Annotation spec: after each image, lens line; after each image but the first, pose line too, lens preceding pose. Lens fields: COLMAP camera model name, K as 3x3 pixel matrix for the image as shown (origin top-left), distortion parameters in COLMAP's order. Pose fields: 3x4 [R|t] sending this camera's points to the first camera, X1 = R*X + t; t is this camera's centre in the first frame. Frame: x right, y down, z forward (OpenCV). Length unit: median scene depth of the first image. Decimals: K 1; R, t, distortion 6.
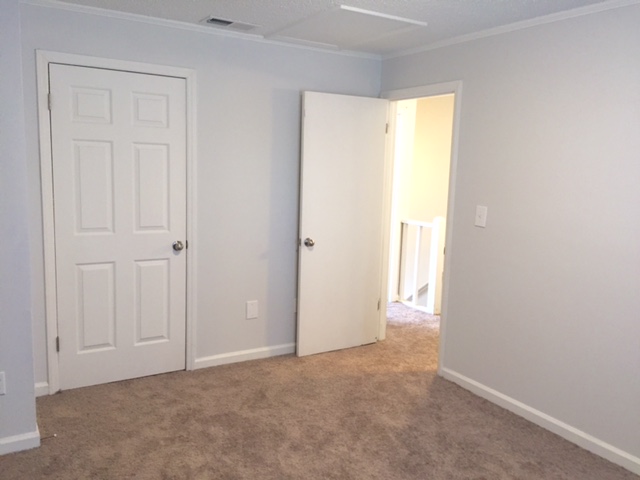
lens RADIAL K [[547.9, 0, 320.0], [0, 547.9, 240.0], [0, 0, 1]] dist [0.087153, -0.122654]
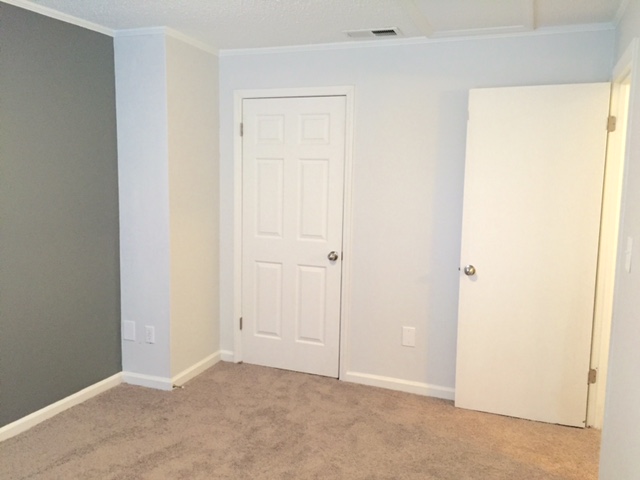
lens RADIAL K [[547.9, 0, 320.0], [0, 547.9, 240.0], [0, 0, 1]] dist [0.087153, -0.122654]
pose [[0.603745, 0.074691, -0.793671, 0.558482], [-0.112764, 0.993592, 0.007726, -0.025311], [0.789162, 0.084833, 0.608298, 0.353377]]
